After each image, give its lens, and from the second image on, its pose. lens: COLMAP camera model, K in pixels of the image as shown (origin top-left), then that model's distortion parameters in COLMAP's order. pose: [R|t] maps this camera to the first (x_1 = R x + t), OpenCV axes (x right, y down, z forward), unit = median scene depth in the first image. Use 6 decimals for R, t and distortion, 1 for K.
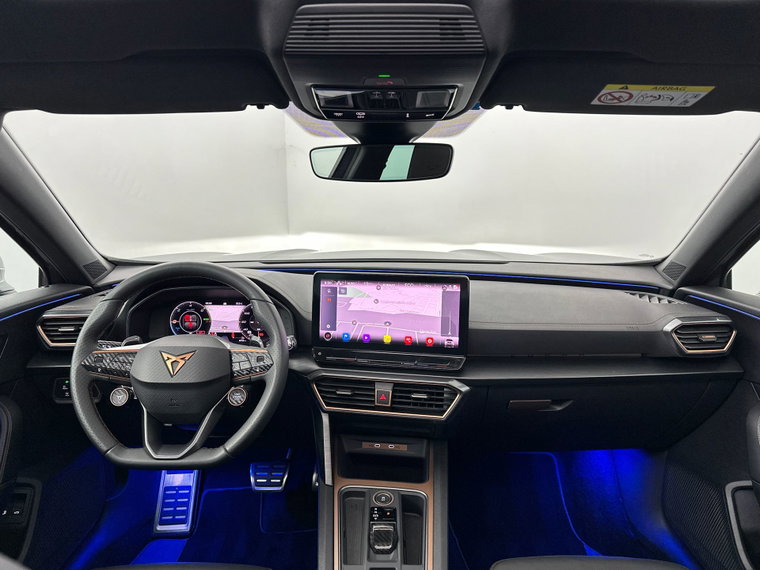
lens RADIAL K [[532.6, 0, 377.8], [0, 532.6, 283.1], [0, 0, 1]] dist [0.110821, -0.178912]
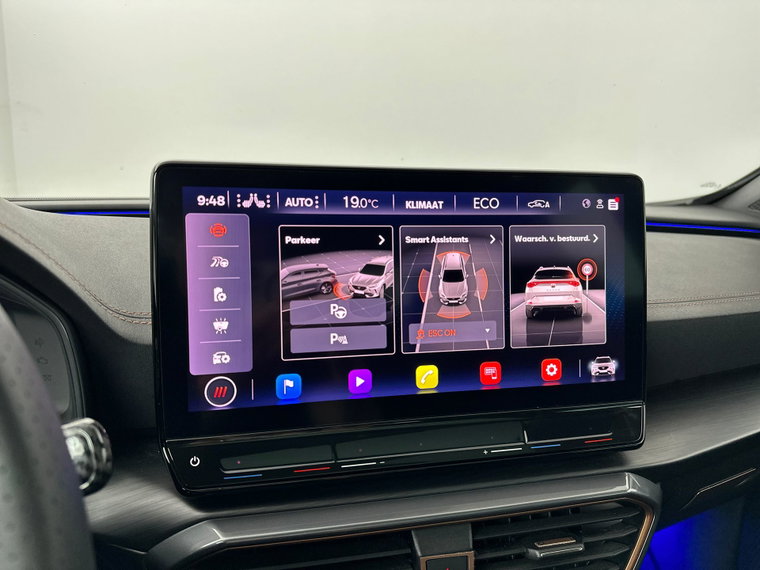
lens RADIAL K [[532.6, 0, 377.8], [0, 532.6, 283.1], [0, 0, 1]] dist [0.110821, -0.178912]
pose [[0.915886, -0.056534, 0.397438, -0.134498], [0.059832, 0.998200, 0.004109, 0.045526], [-0.396955, 0.020016, 0.917620, 0.733146]]
